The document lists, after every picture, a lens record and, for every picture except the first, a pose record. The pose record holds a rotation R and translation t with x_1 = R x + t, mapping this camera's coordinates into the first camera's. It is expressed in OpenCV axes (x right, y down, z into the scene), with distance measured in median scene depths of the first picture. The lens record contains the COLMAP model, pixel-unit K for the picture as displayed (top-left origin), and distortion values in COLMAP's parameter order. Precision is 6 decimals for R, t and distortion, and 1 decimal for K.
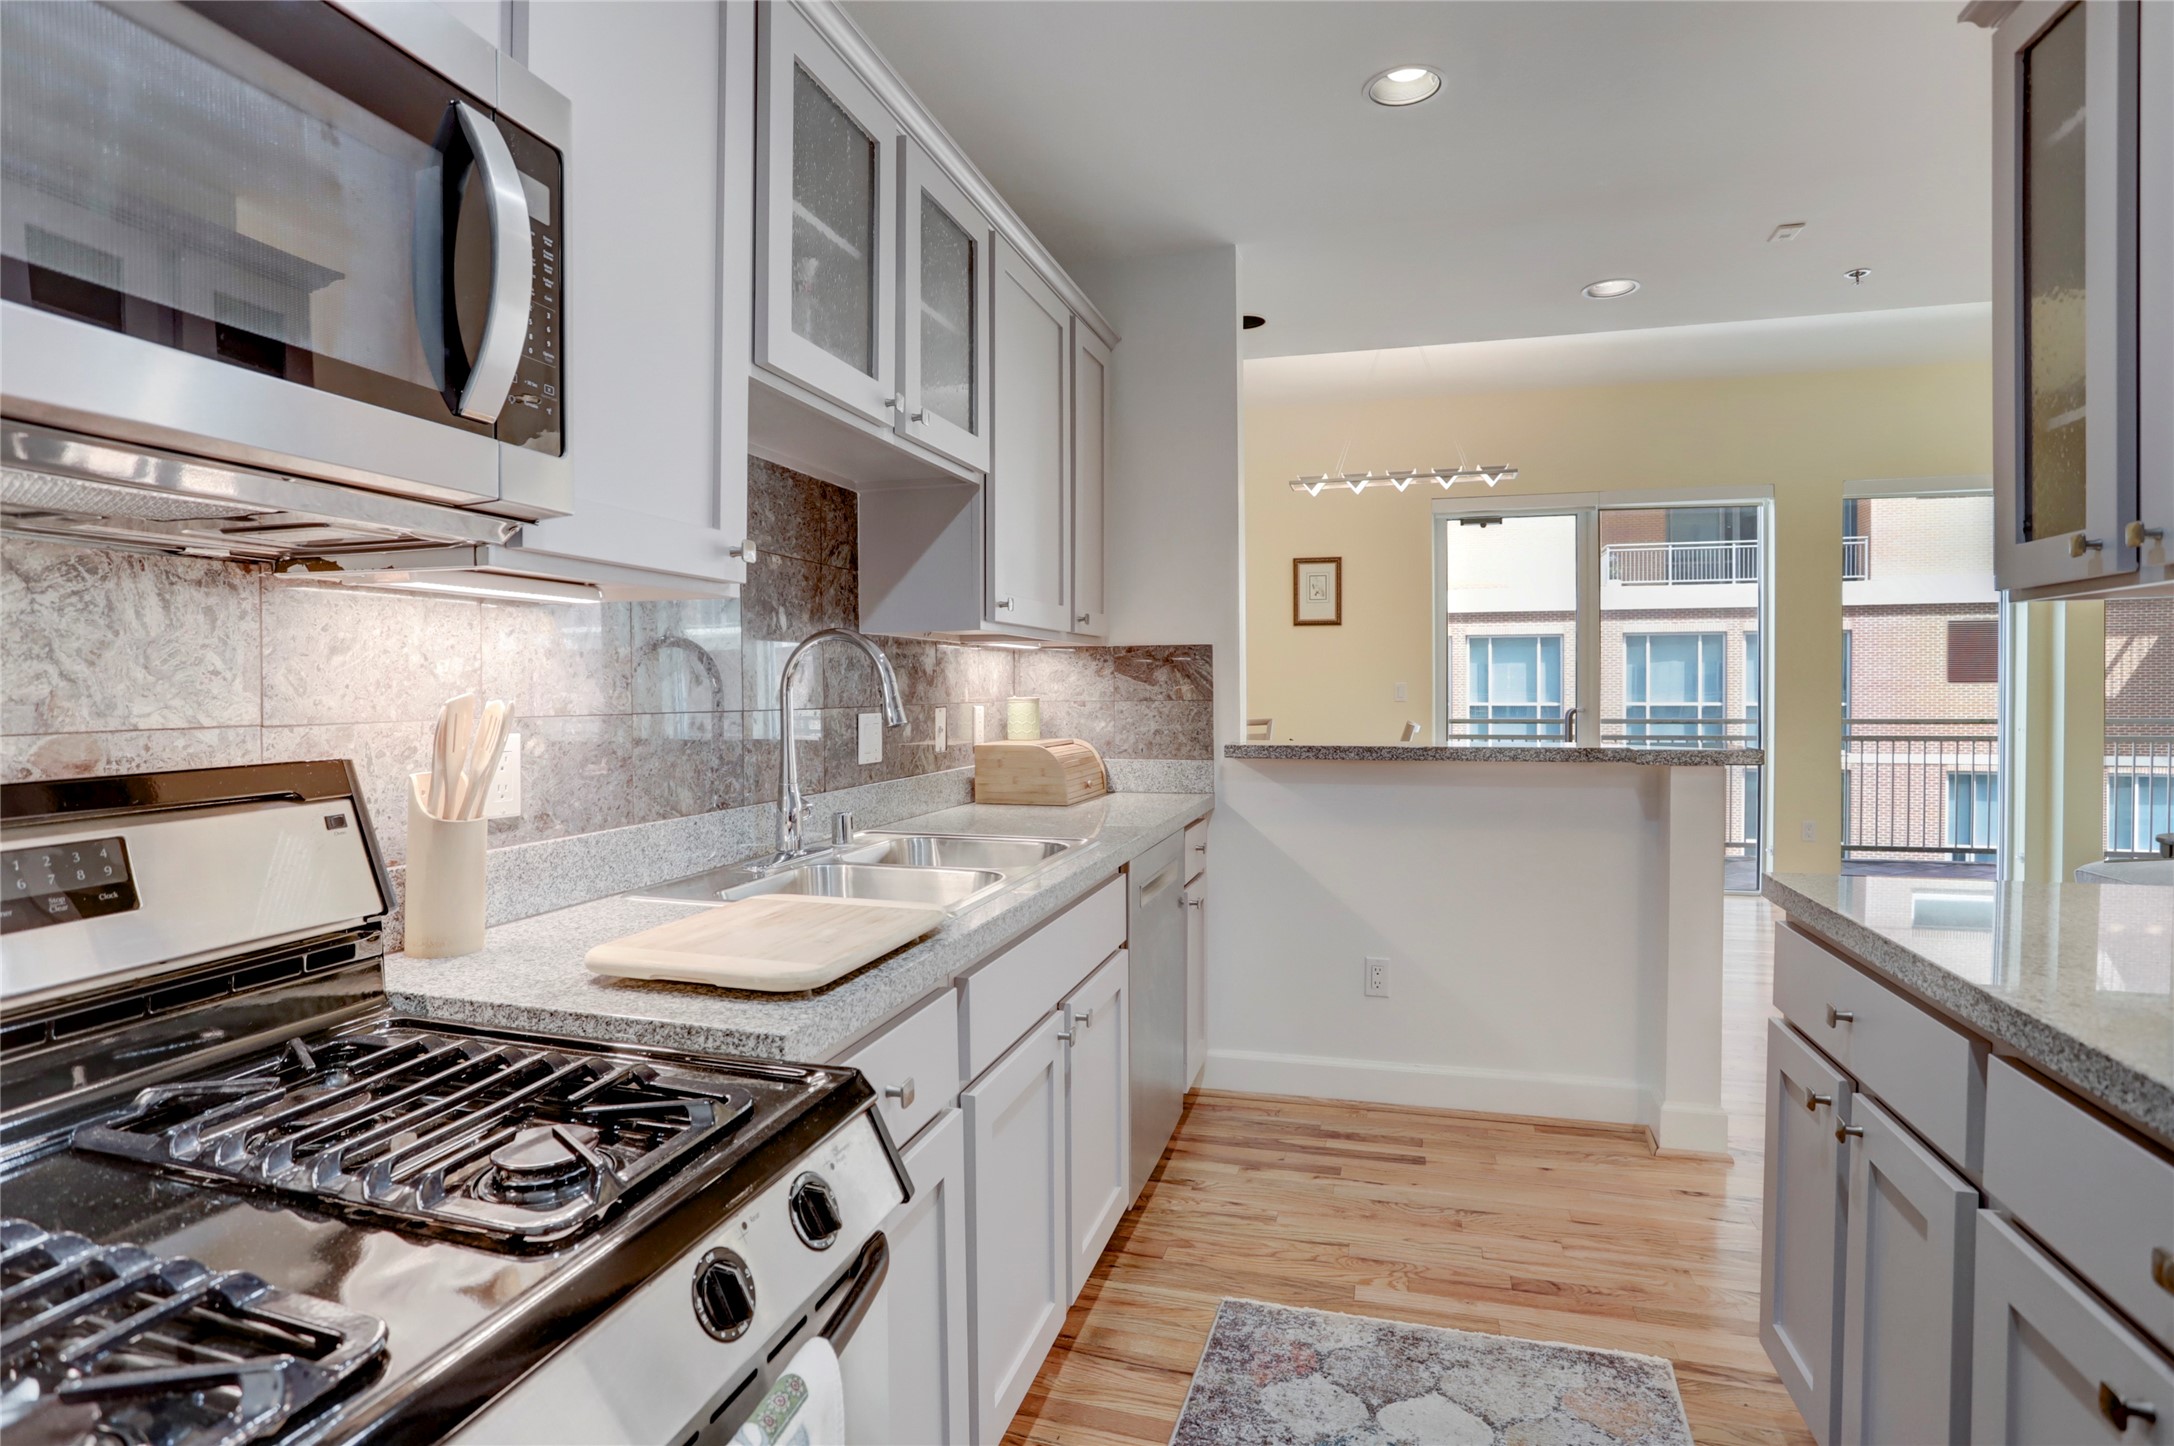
lens RADIAL K [[1121.9, 0, 1076.5], [0, 1121.9, 701.5], [0, 0, 1]] dist [-0.018912, 0.000013]
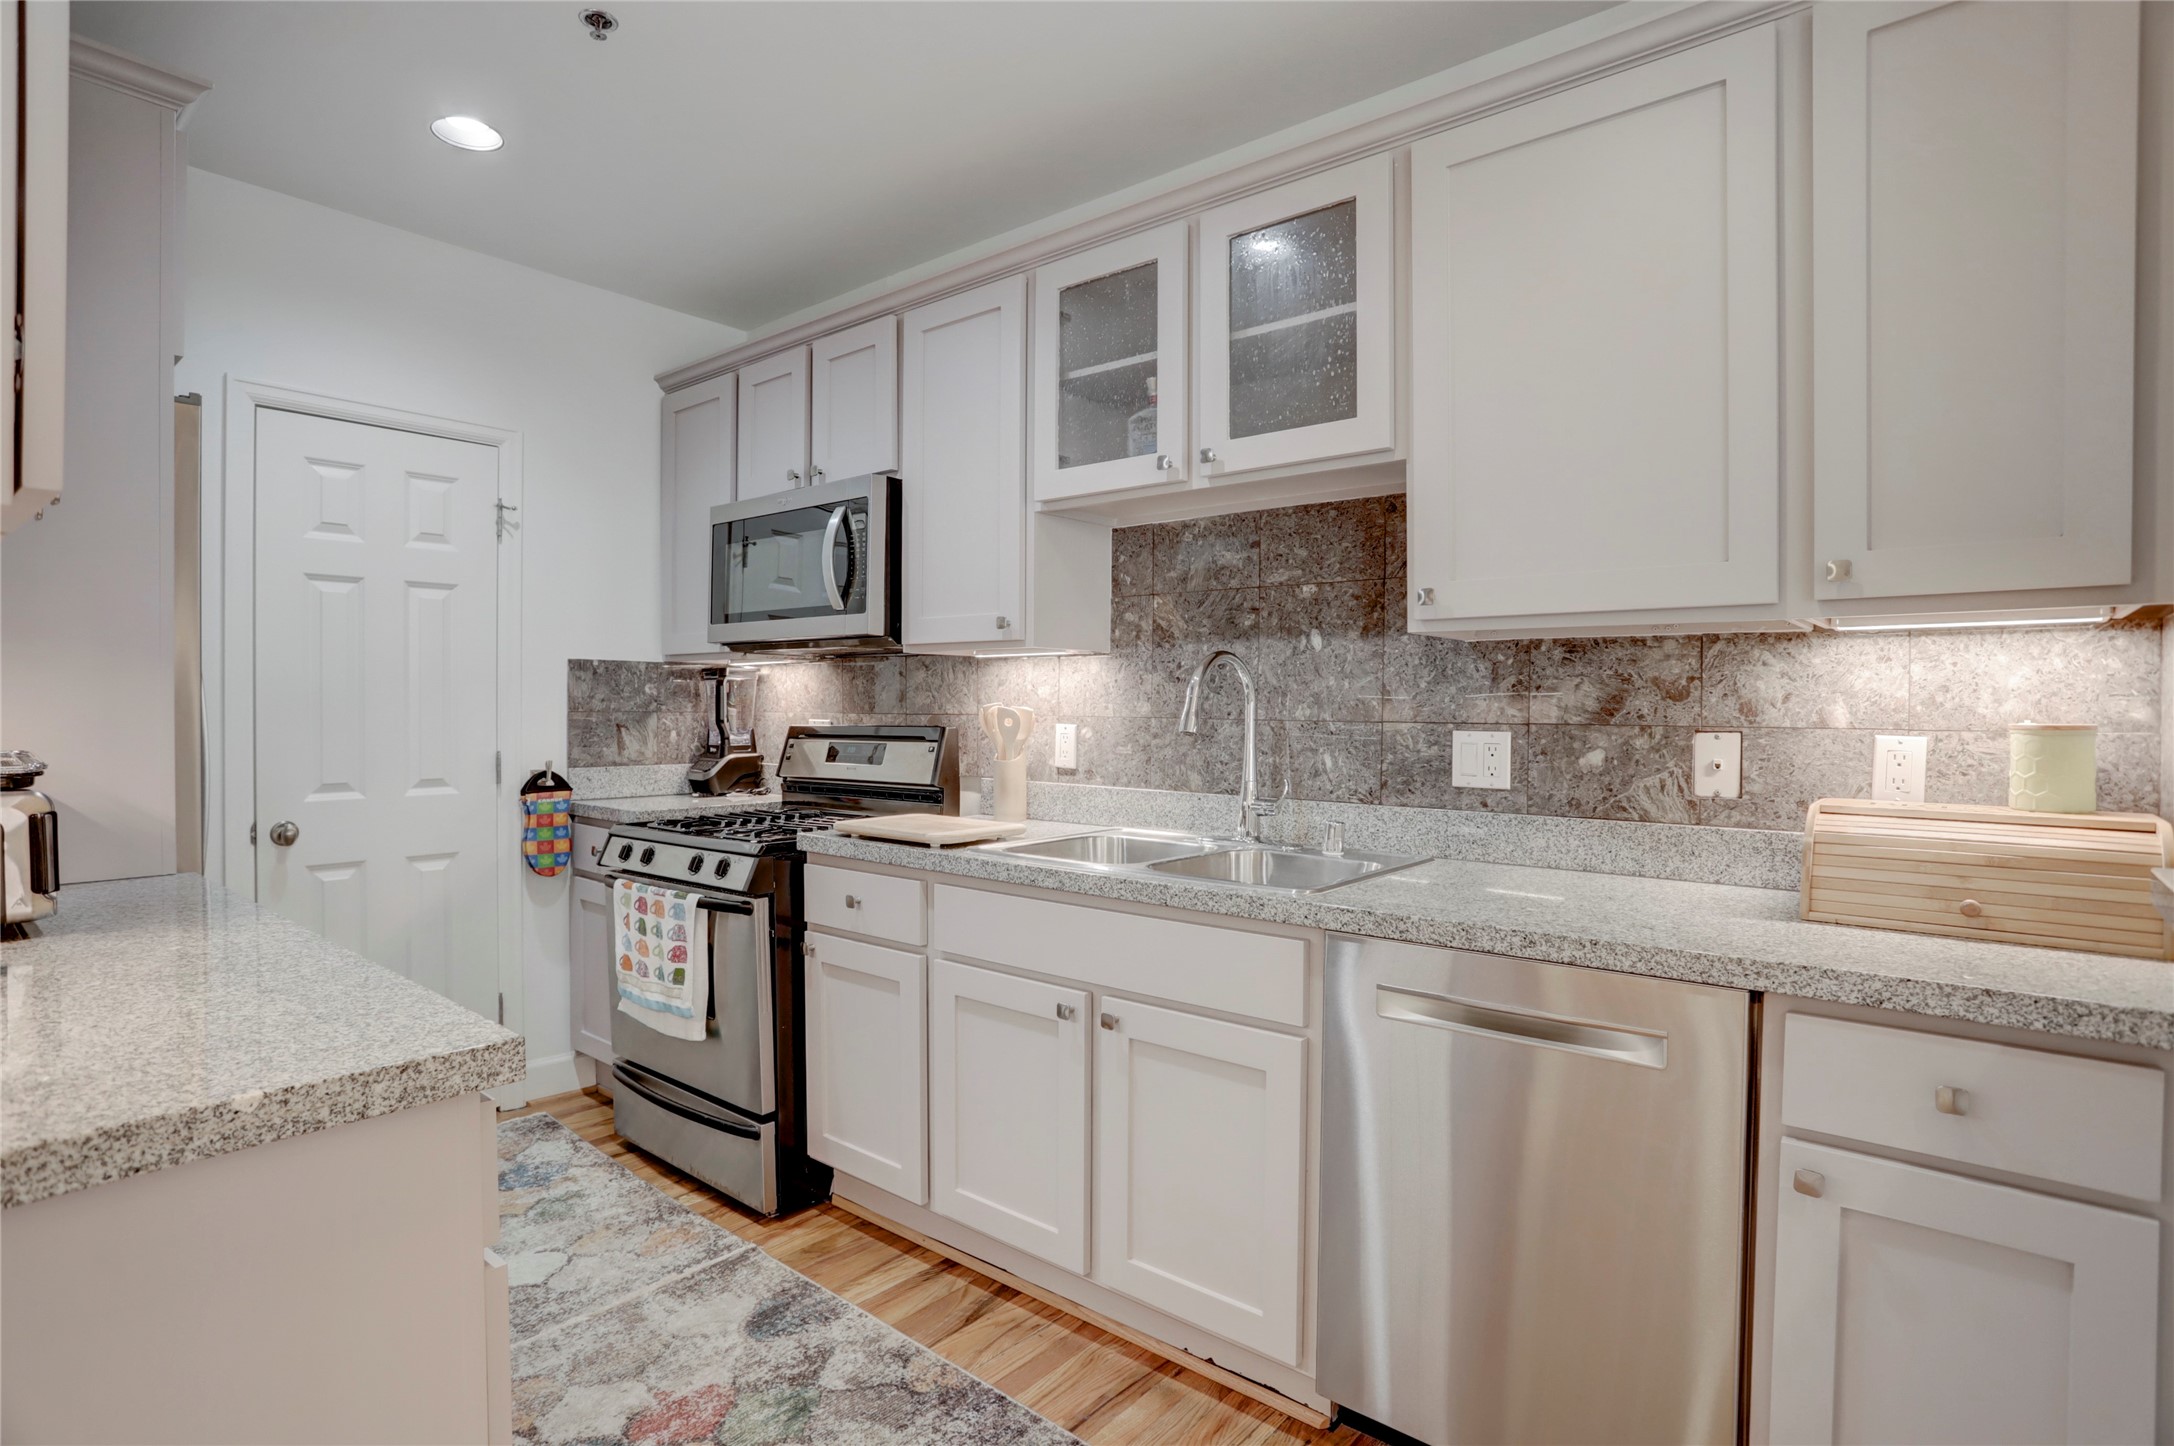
lens RADIAL K [[1121.9, 0, 1076.5], [0, 1121.9, 701.5], [0, 0, 1]] dist [-0.018912, 0.000013]
pose [[-0.402454, 0.005711, -0.915422, 0.959527], [-0.010072, 0.999892, 0.010666, -0.024097], [0.915385, 0.013513, -0.402354, 1.370718]]
